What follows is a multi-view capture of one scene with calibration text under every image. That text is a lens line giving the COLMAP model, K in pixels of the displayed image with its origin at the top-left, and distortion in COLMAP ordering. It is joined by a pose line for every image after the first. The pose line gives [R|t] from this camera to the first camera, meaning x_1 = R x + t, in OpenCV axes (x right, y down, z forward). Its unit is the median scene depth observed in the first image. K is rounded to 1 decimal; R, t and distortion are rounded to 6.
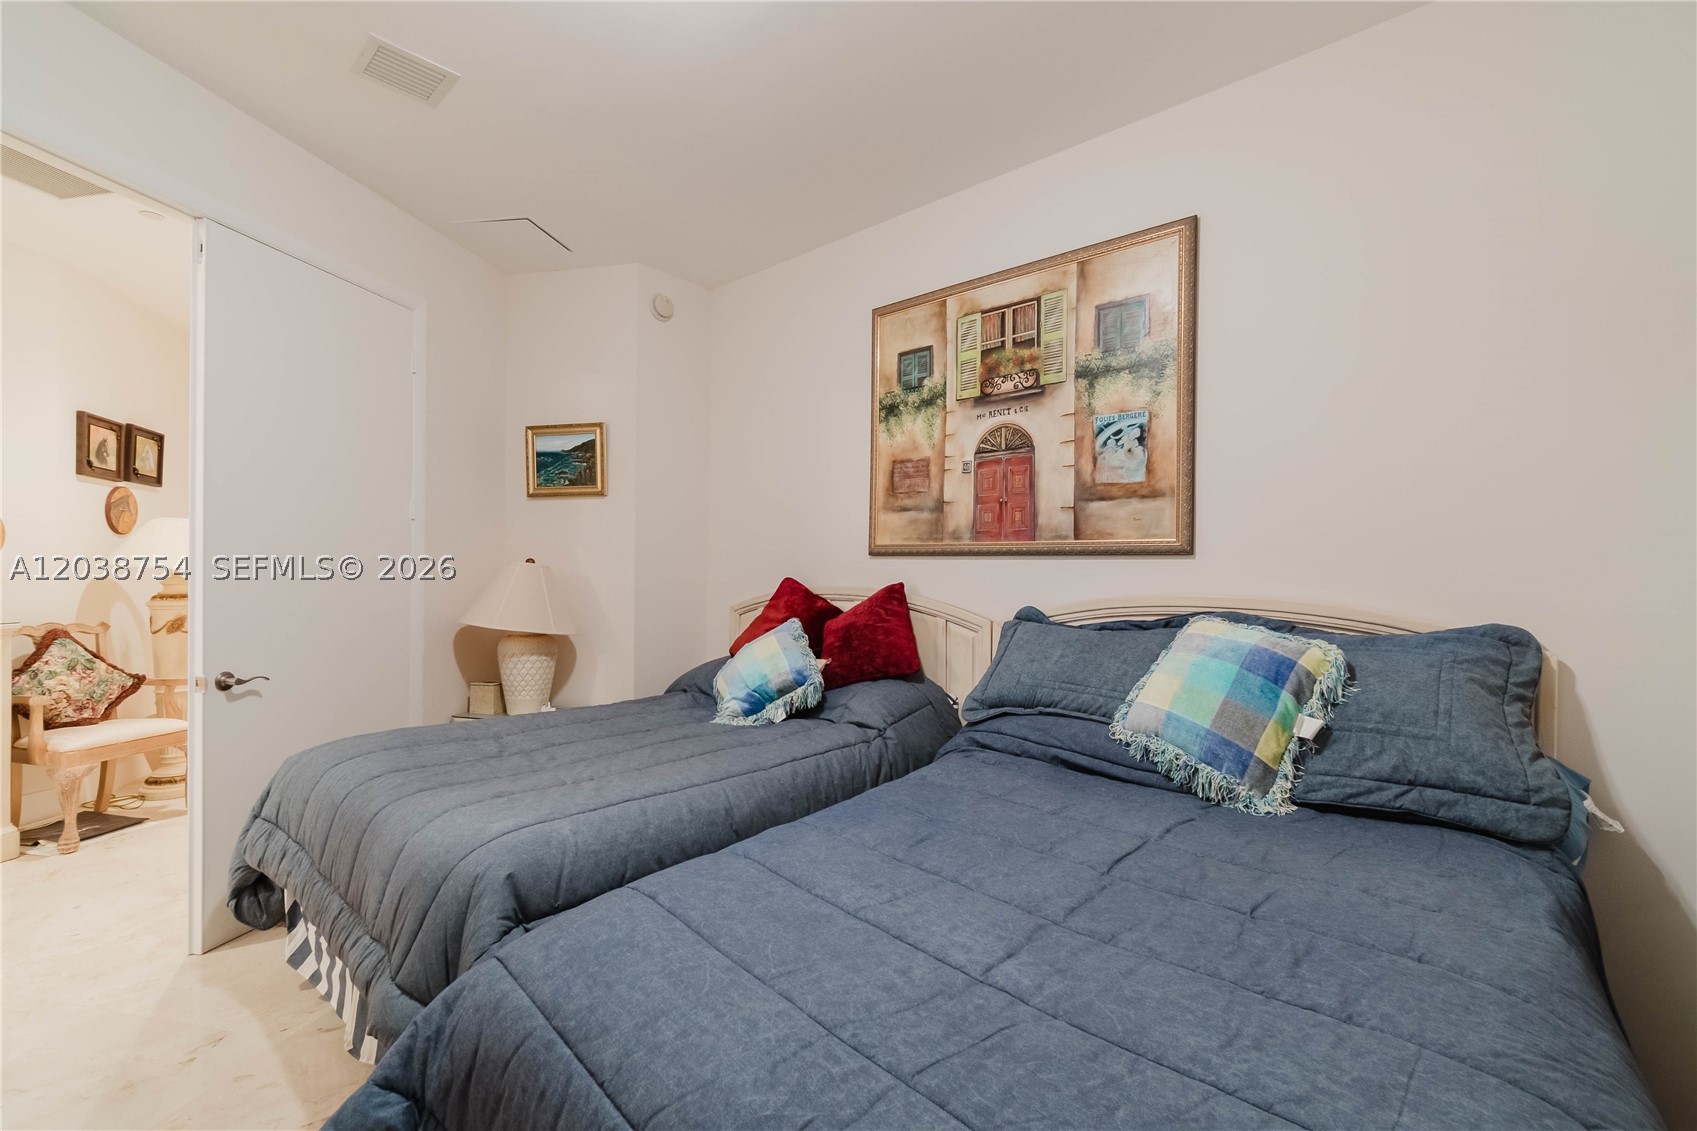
lens RADIAL K [[728.2, 0, 836.9], [0, 728.2, 571.7], [0, 0, 1]] dist [-0.007411, 0.003237]
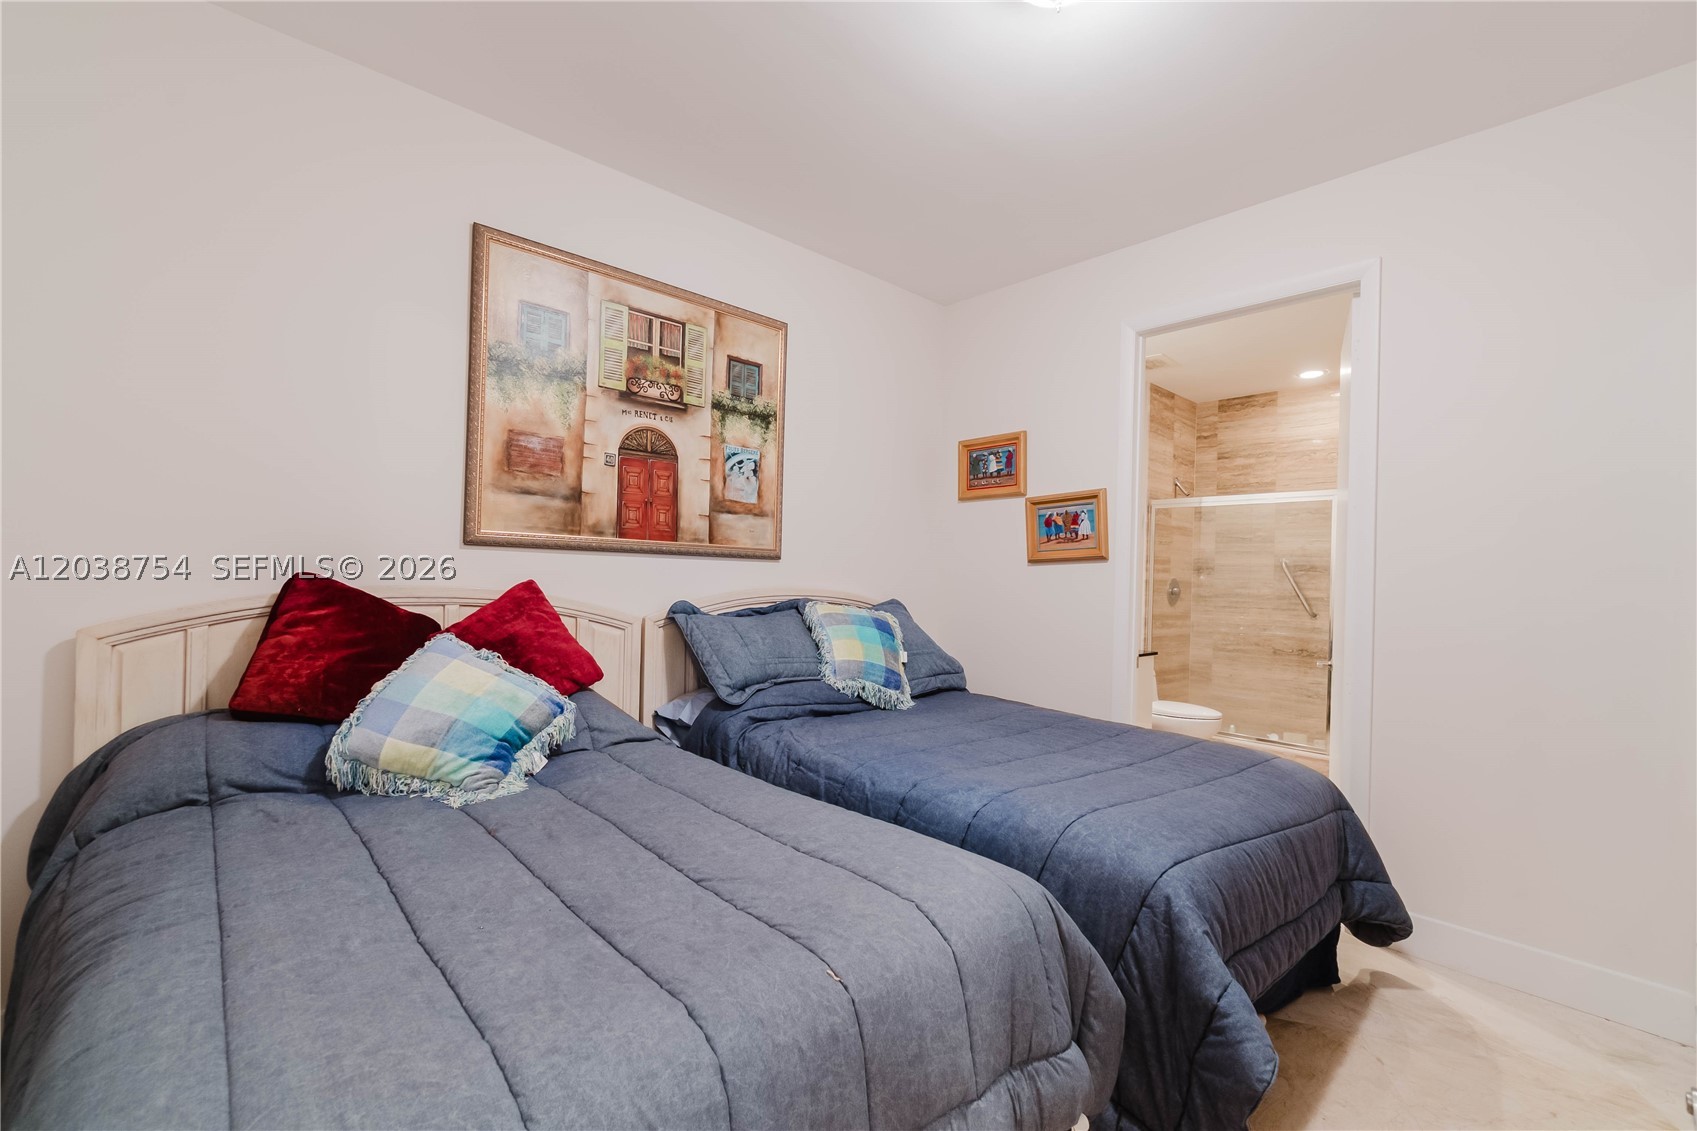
lens RADIAL K [[728.2, 0, 847.1], [0, 728.2, 570.9], [0, 0, 1]] dist [-0.007411, 0.003237]
pose [[0.095541, -0.000287, 0.995425, -0.806914], [-0.023758, 0.999714, 0.002569, -0.006982], [-0.995142, -0.023895, 0.095507, 0.636091]]
